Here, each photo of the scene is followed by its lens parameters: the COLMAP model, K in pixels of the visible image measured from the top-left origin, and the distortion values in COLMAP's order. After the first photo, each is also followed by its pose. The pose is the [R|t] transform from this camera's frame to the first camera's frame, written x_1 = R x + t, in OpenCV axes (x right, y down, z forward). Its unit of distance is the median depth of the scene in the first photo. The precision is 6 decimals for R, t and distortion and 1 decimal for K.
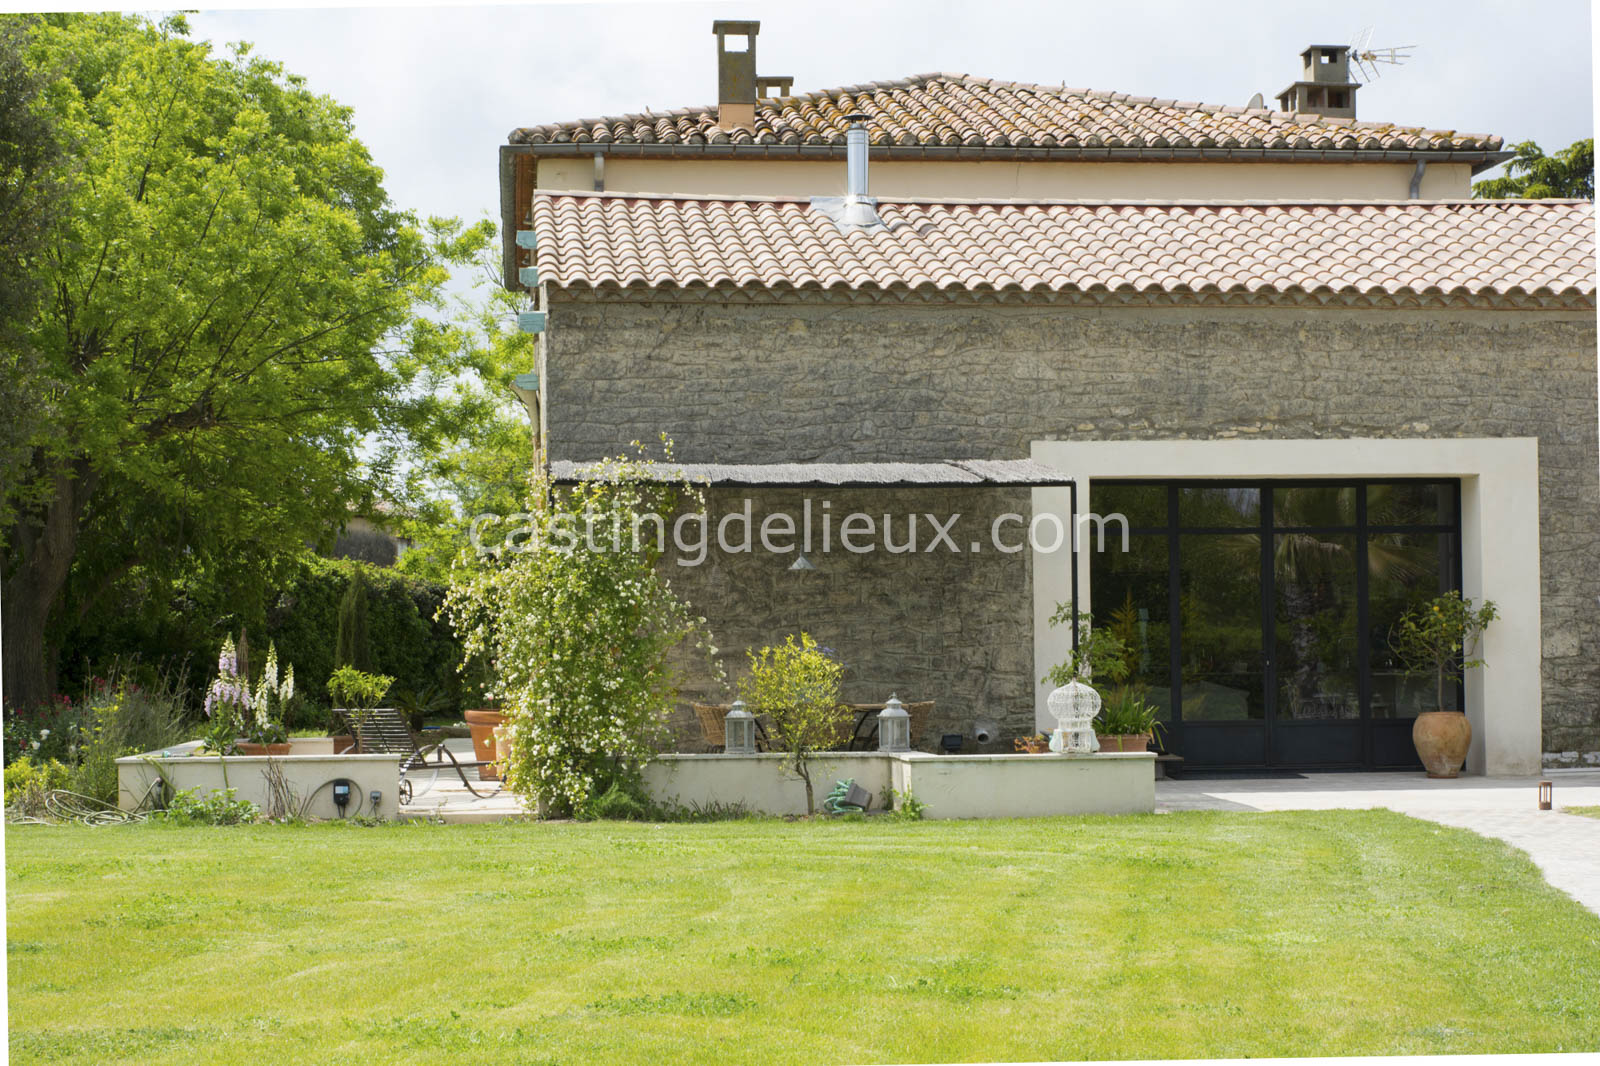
lens RADIAL K [[2827.1, 0, 800.0], [0, 2827.1, 533.0], [0, 0, 1]] dist [-0.016811, -0.051760]
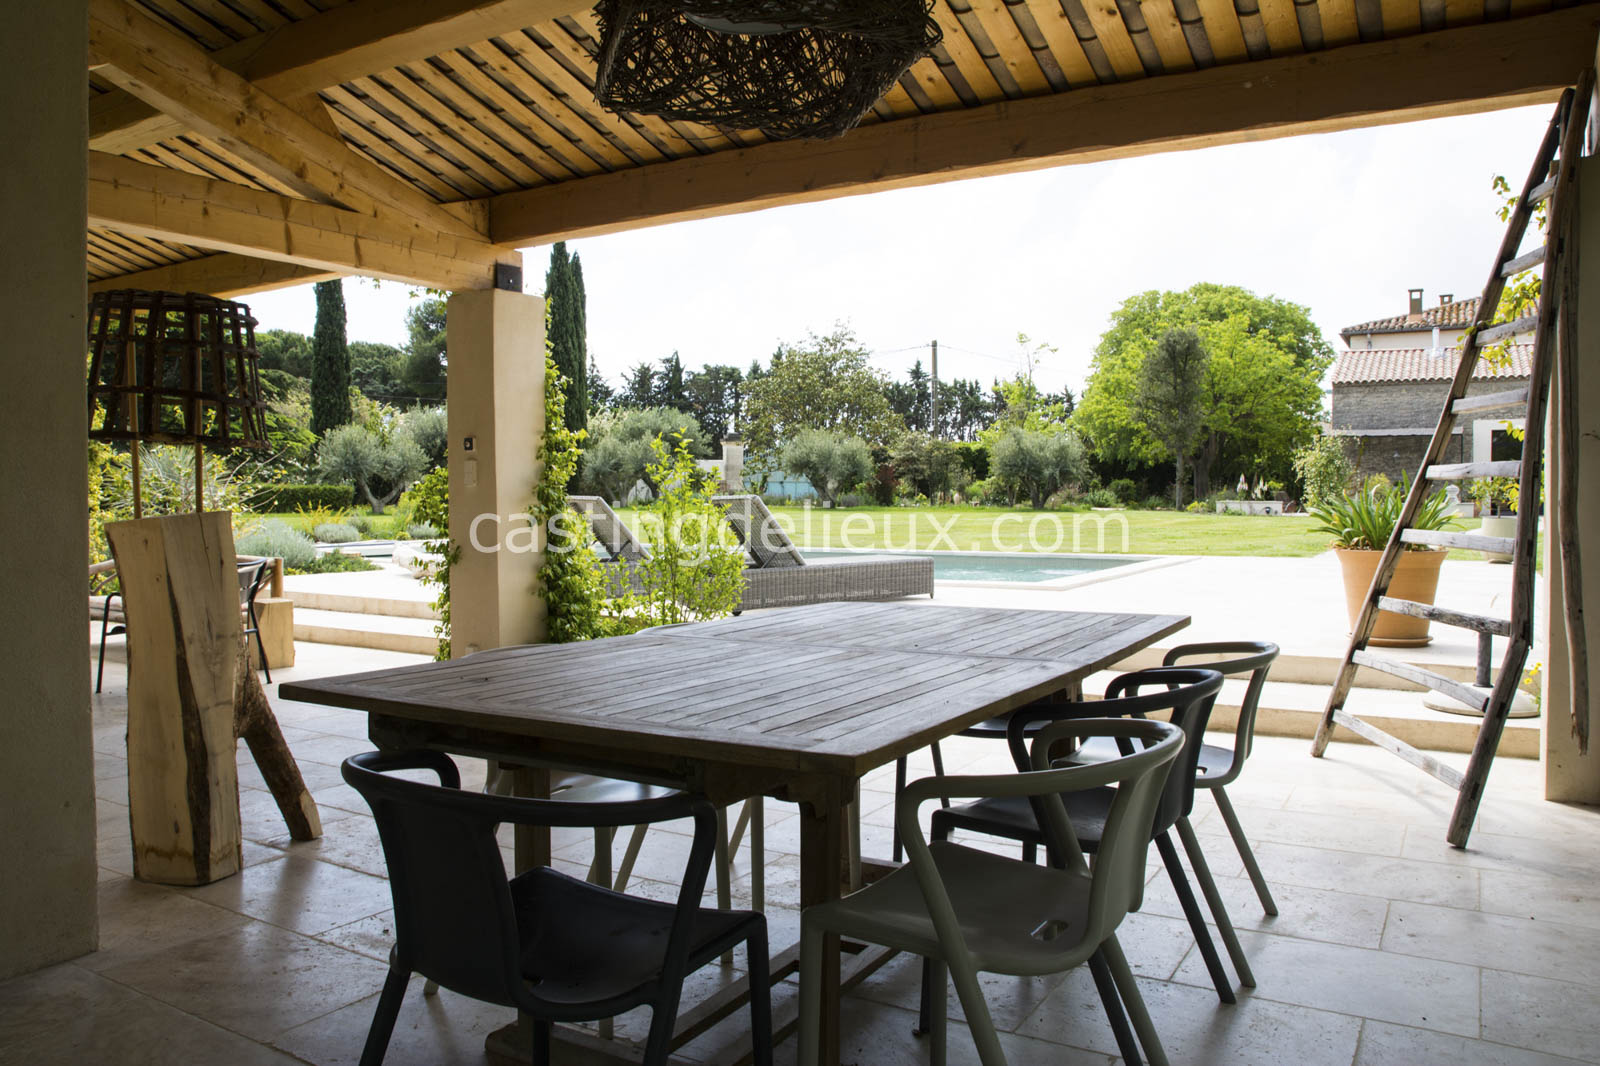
lens RADIAL K [[1190.1, 0, 800.0], [0, 1190.1, 533.0], [0, 0, 1]] dist [-0.146091, 0.121273]
pose [[0.815164, 0.024042, -0.578732, 0.229380], [0.022440, 0.997077, 0.073029, -0.014855], [0.578796, -0.072517, 0.812242, -0.688454]]
